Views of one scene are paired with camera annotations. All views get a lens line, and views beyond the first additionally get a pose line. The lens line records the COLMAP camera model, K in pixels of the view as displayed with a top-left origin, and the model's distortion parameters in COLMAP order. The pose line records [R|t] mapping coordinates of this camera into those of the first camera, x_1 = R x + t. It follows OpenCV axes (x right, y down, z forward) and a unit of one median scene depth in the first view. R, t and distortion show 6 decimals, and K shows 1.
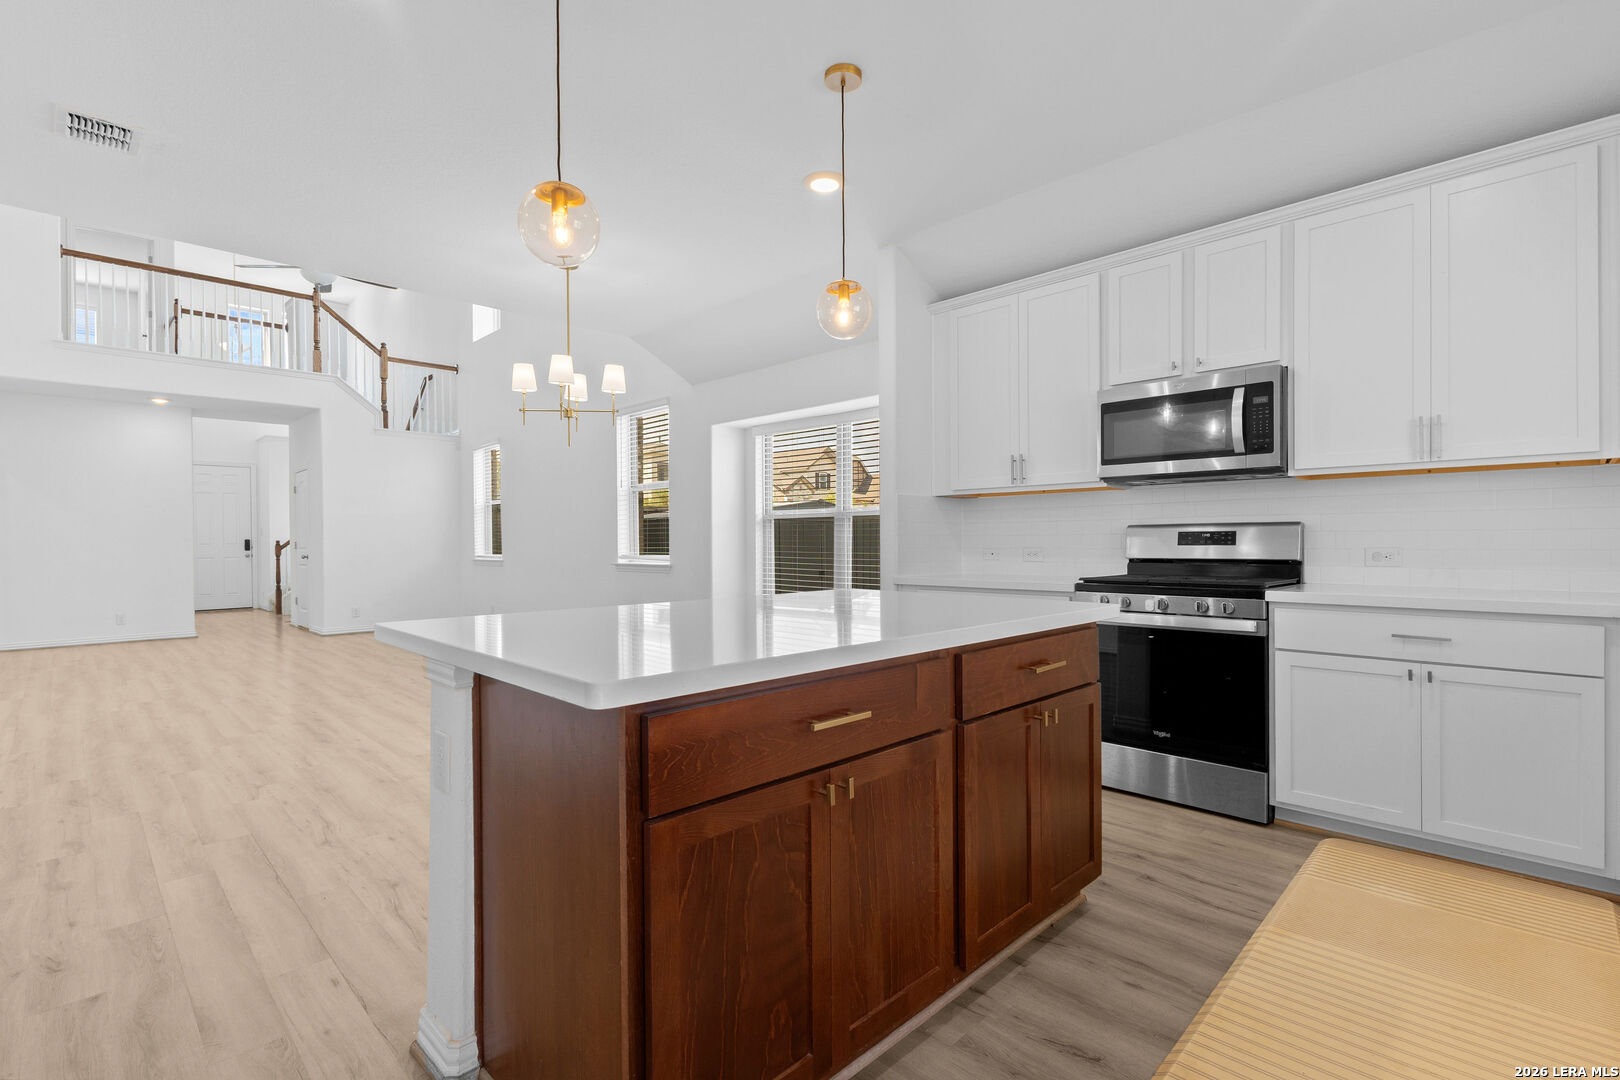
lens RADIAL K [[746.0, 0, 815.6], [0, 746.0, 544.0], [0, 0, 1]] dist [0.001464, -0.000289]
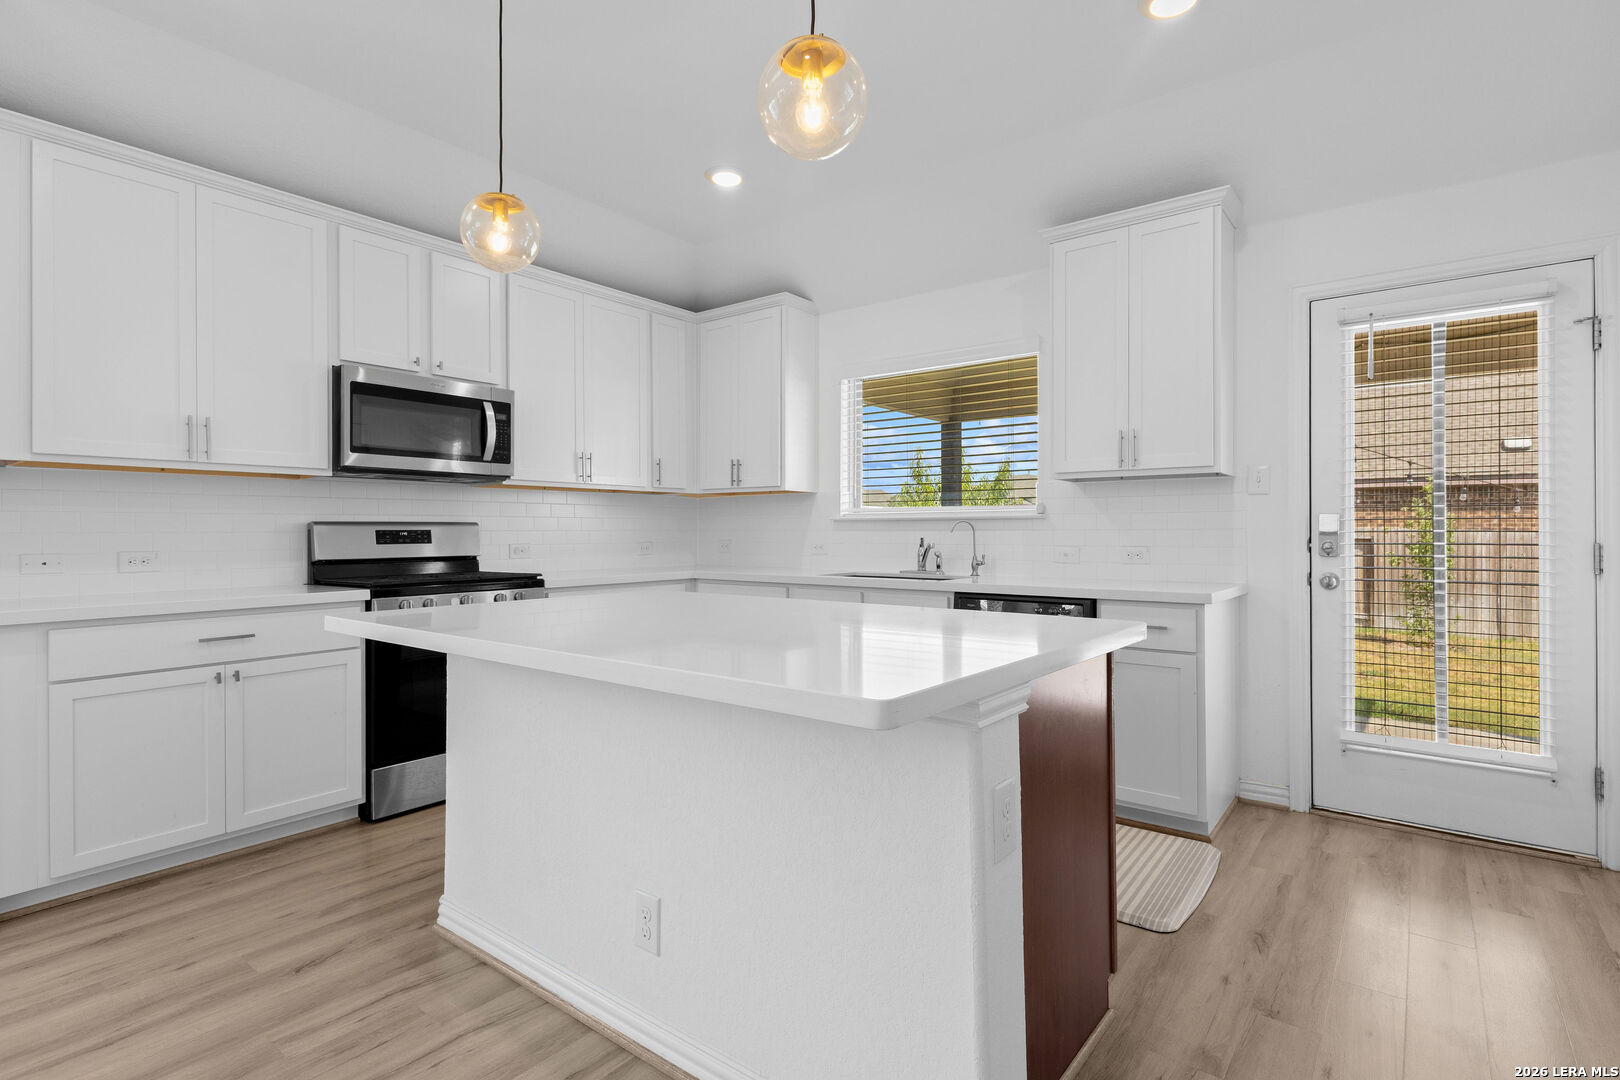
lens RADIAL K [[788.8, 0, 807.5], [0, 788.8, 526.8], [0, 0, 1]] dist [0.007386, 0.000455]
pose [[-0.116113, 0.012515, 0.993157, -0.715973], [0.009777, 0.999887, -0.011456, -0.004577], [-0.993188, 0.008379, -0.116222, 0.716874]]
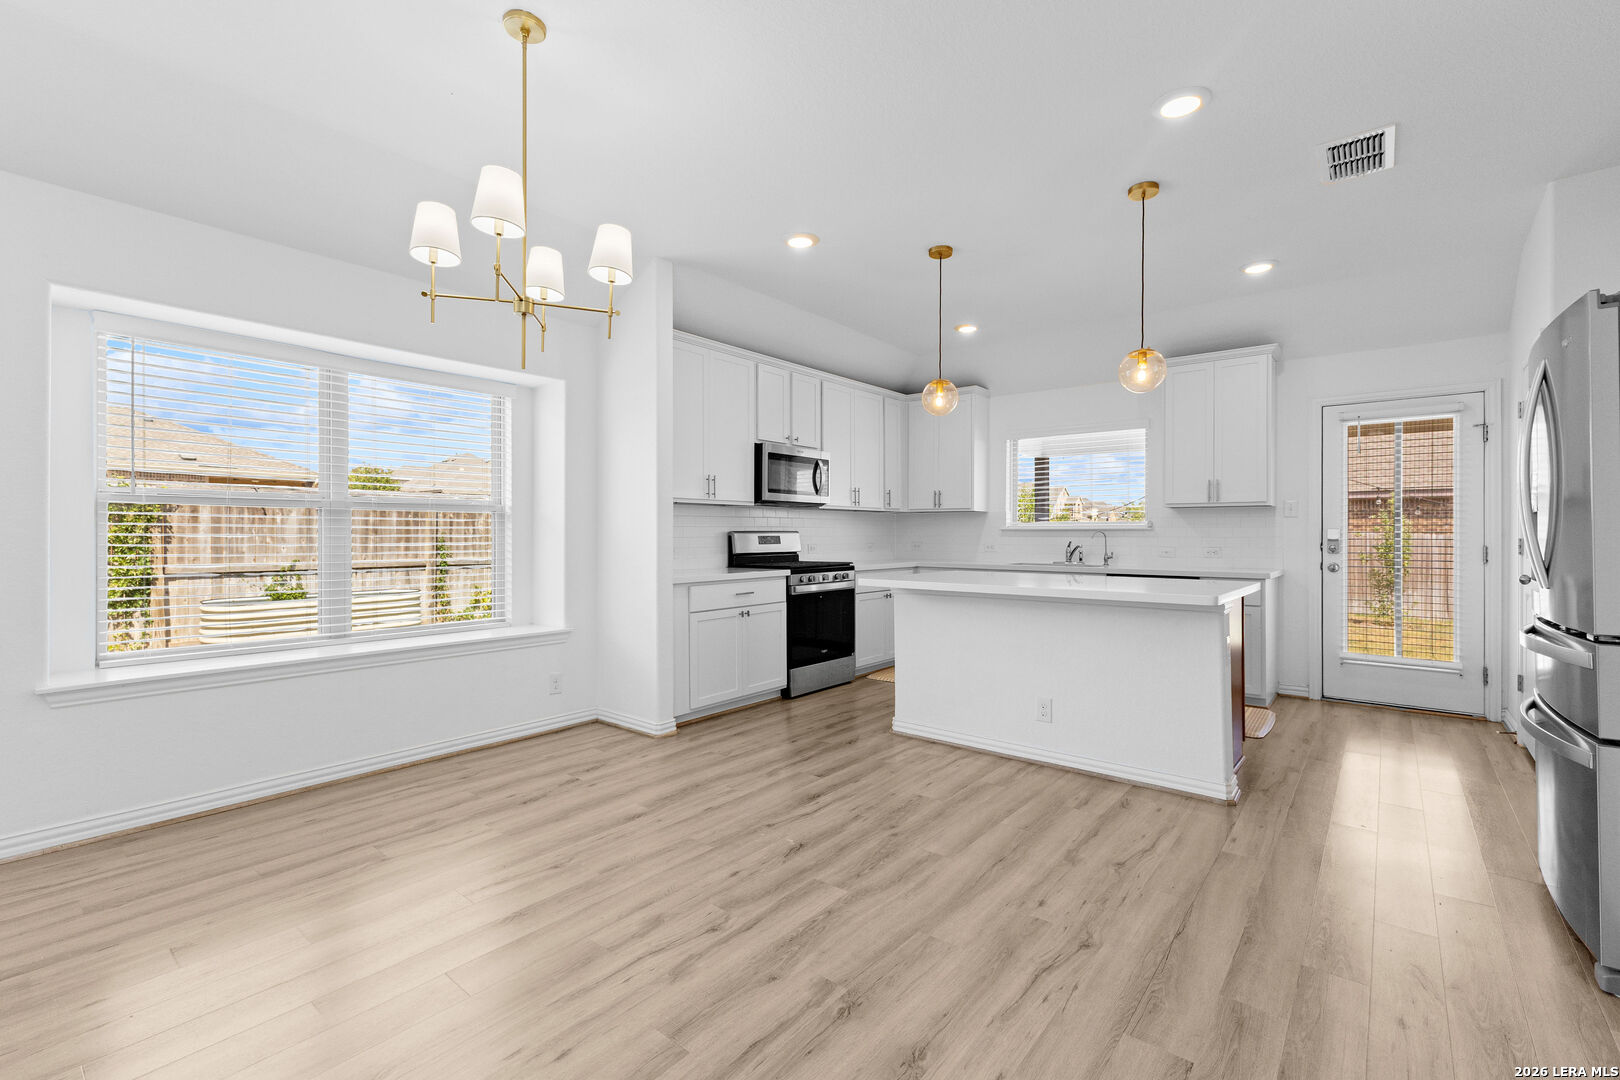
lens RADIAL K [[702.6, 0, 805.8], [0, 702.6, 530.0], [0, 0, 1]] dist [-0.000021, 0.006578]
pose [[-0.087329, 0.010415, 0.996125, -1.292874], [0.006821, 0.999928, -0.009857, -0.016933], [-0.996156, 0.005933, -0.087394, 1.288421]]
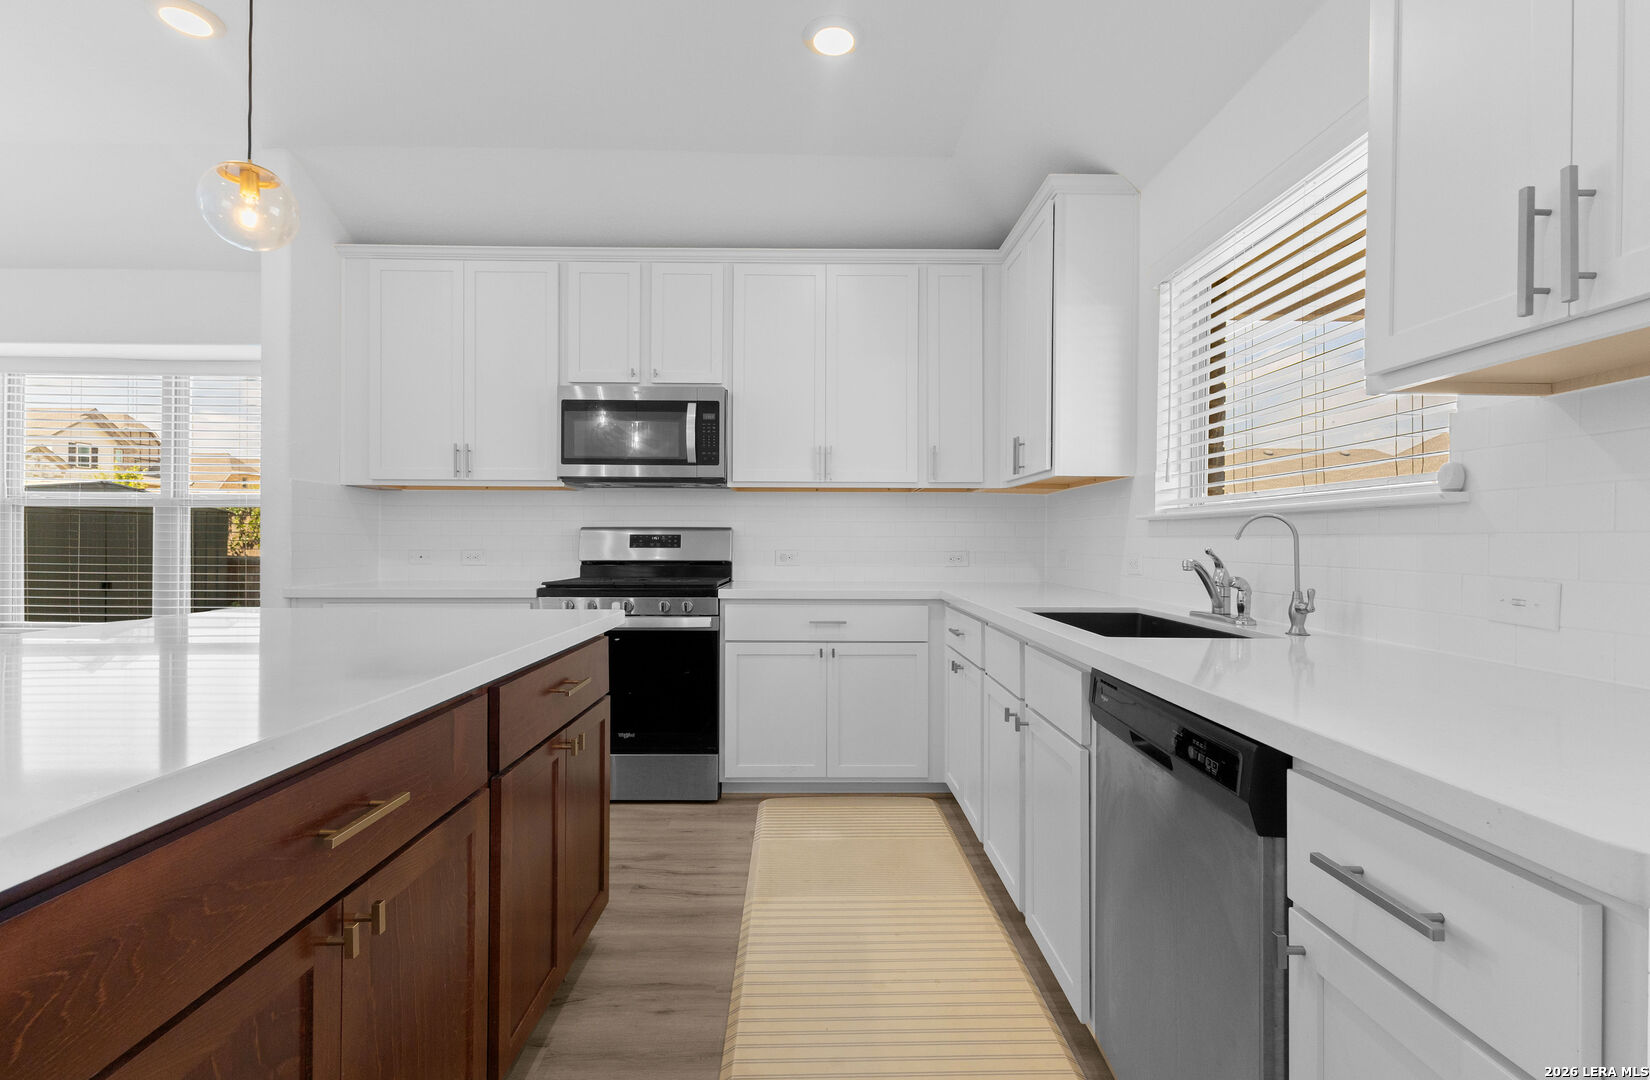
lens RADIAL K [[734.5, 0, 817.7], [0, 734.5, 540.1], [0, 0, 1]] dist [0.003039, -0.000114]
pose [[0.699541, 0.010610, 0.714514, -0.071832], [-0.004620, 0.999936, -0.010325, 0.000596], [-0.714578, 0.003922, 0.699545, 0.131820]]
